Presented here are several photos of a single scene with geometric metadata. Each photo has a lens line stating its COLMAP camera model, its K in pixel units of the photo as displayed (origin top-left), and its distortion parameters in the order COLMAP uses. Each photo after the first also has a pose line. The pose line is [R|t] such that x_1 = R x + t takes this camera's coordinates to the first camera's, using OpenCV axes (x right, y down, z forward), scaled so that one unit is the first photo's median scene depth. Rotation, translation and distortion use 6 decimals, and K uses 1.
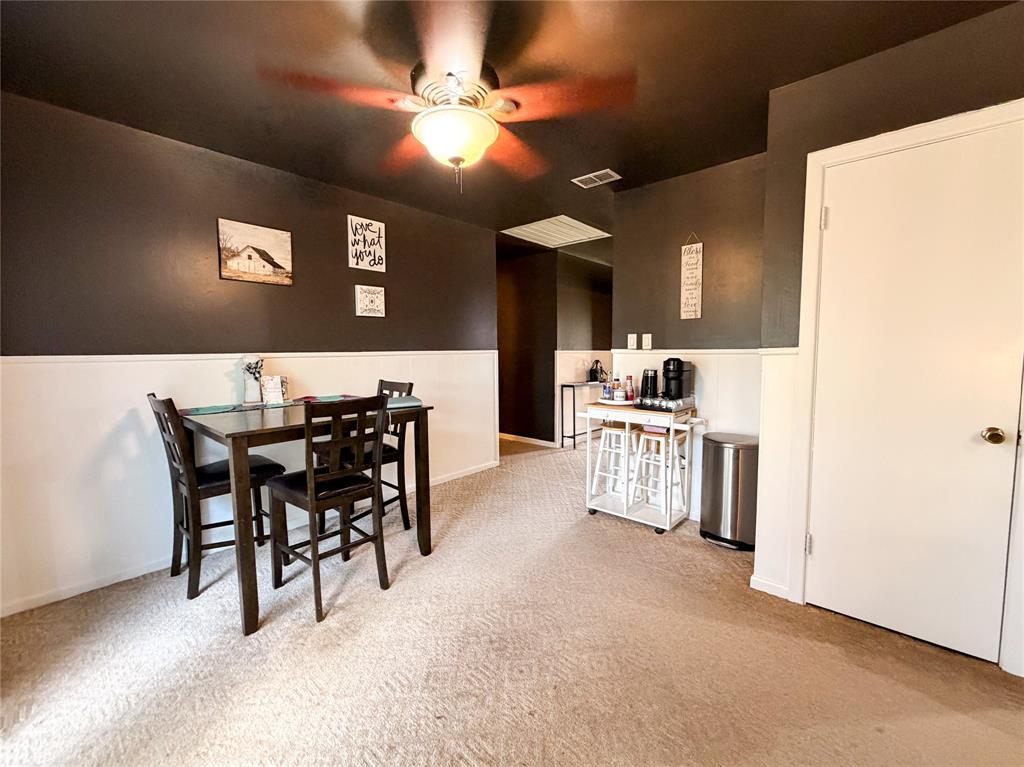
lens RADIAL K [[424.1, 0, 495.1], [0, 424.1, 384.4], [0, 0, 1]] dist [-0.000146, 0.000164]
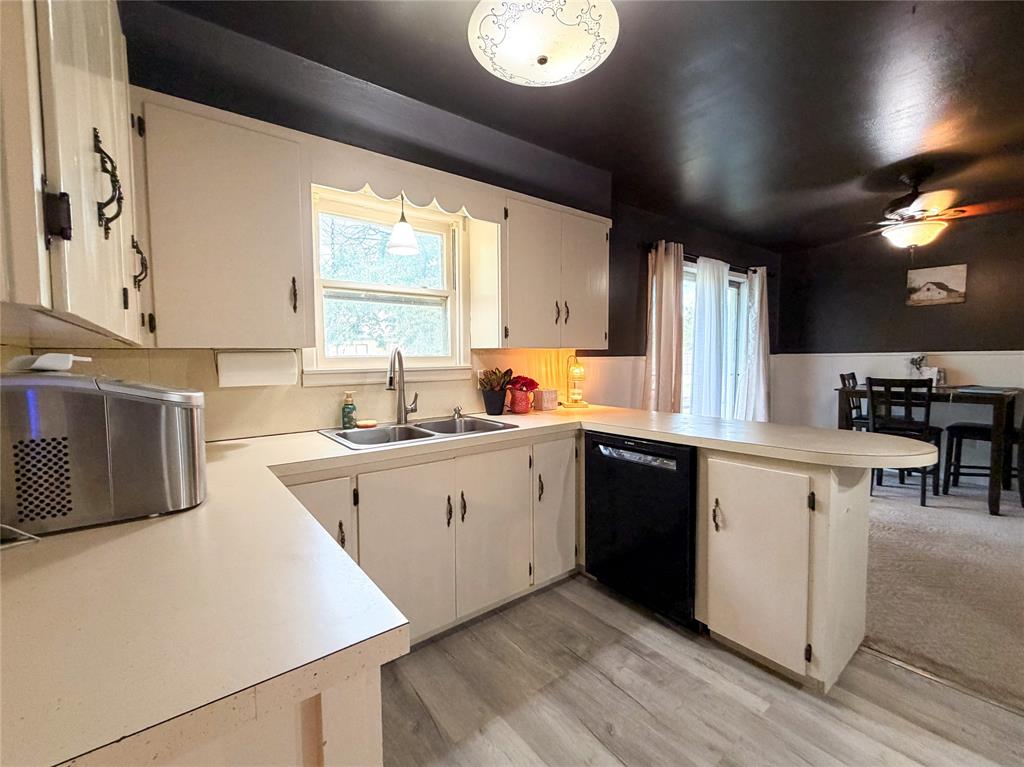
lens RADIAL K [[433.2, 0, 520.1], [0, 433.2, 384.6], [0, 0, 1]] dist [-0.000041, 0.000151]
pose [[-0.154229, 0.073241, -0.985317, 1.022304], [-0.063231, 0.994473, 0.083819, 0.003395], [0.986010, 0.075230, -0.148745, -0.164437]]
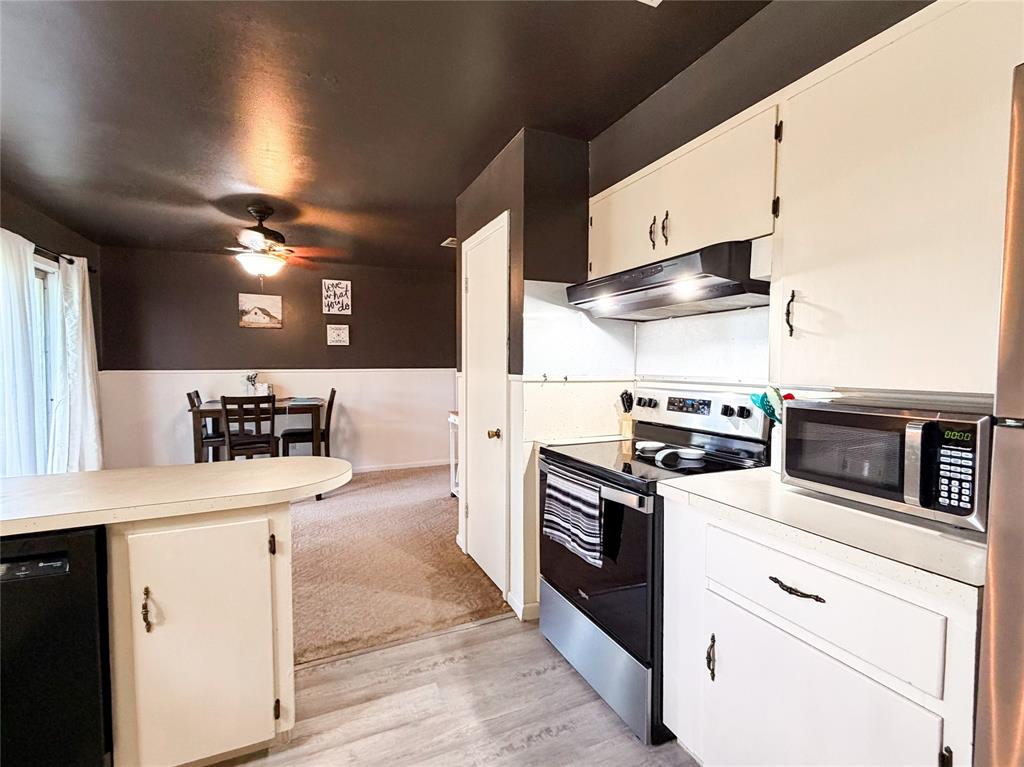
lens RADIAL K [[464.3, 0, 505.9], [0, 464.3, 381.8], [0, 0, 1]] dist [-0.012528, 0.000284]
pose [[0.917942, 0.024615, -0.395950, 0.912278], [-0.039551, 0.998779, -0.029601, -0.008795], [0.394738, 0.042832, 0.917795, -0.249395]]
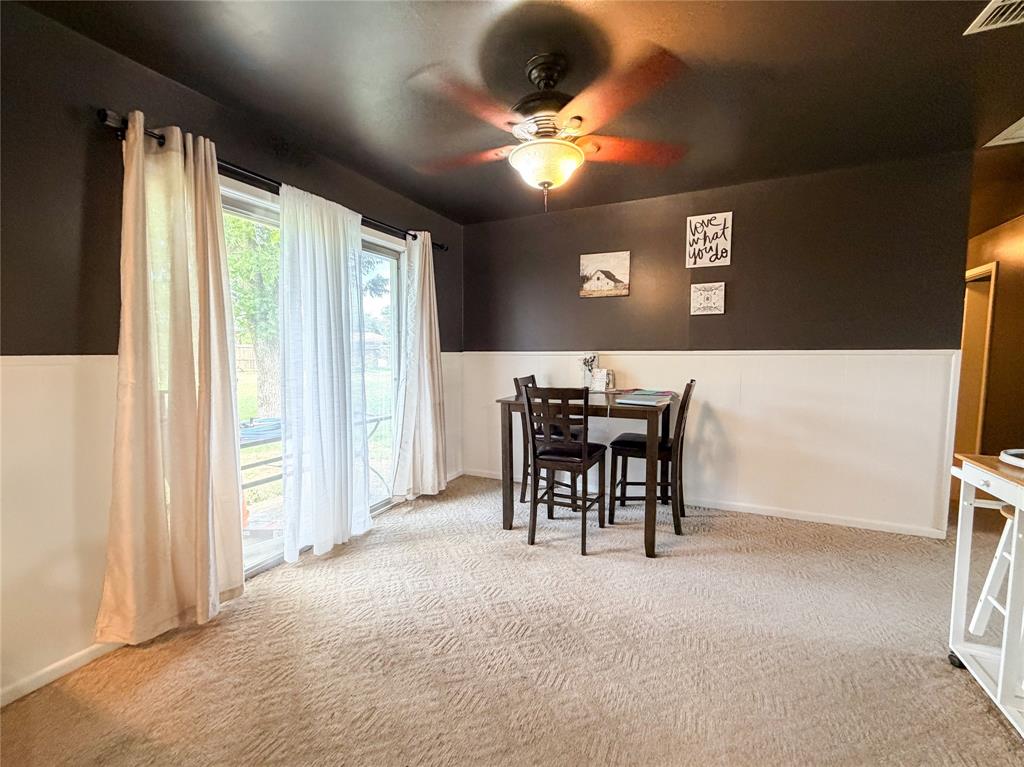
lens RADIAL K [[414.5, 0, 514.7], [0, 414.5, 385.3], [0, 0, 1]] dist [-0.001554, 0.000529]
pose [[0.314985, 0.088778, -0.944935, 0.497329], [-0.076440, 0.994754, 0.067978, -0.030720], [0.946014, 0.050819, 0.320118, 0.298708]]
